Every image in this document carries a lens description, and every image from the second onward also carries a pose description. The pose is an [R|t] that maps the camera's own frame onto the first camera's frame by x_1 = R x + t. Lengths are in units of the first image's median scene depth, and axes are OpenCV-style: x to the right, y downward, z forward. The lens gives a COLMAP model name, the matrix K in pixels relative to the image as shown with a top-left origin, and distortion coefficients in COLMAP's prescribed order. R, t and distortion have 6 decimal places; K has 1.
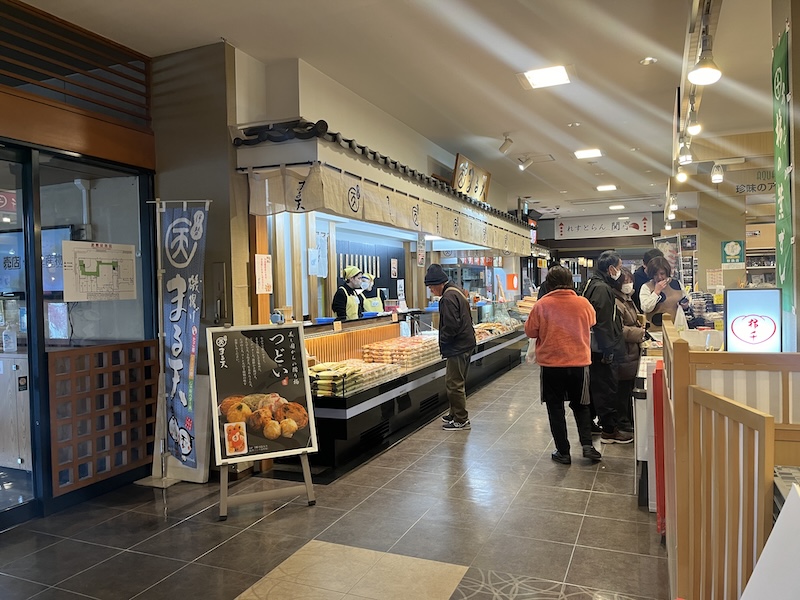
lens RADIAL K [[609.5, 0, 400.8], [0, 609.5, 301.2], [0, 0, 1]] dist [0.007571, 0.004452]
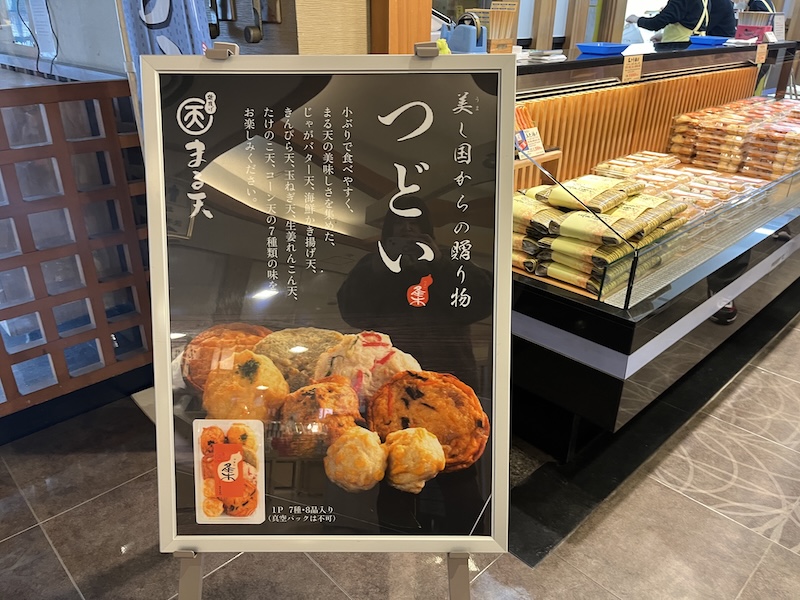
lens RADIAL K [[609.5, 0, 401.8], [0, 609.5, 302.3], [0, 0, 1]] dist [0.007571, 0.004452]
pose [[0.918562, 0.197902, -0.342168, -0.105931], [-0.039019, 0.906811, 0.419729, 0.025143], [0.393346, -0.372196, 0.840684, 0.777420]]
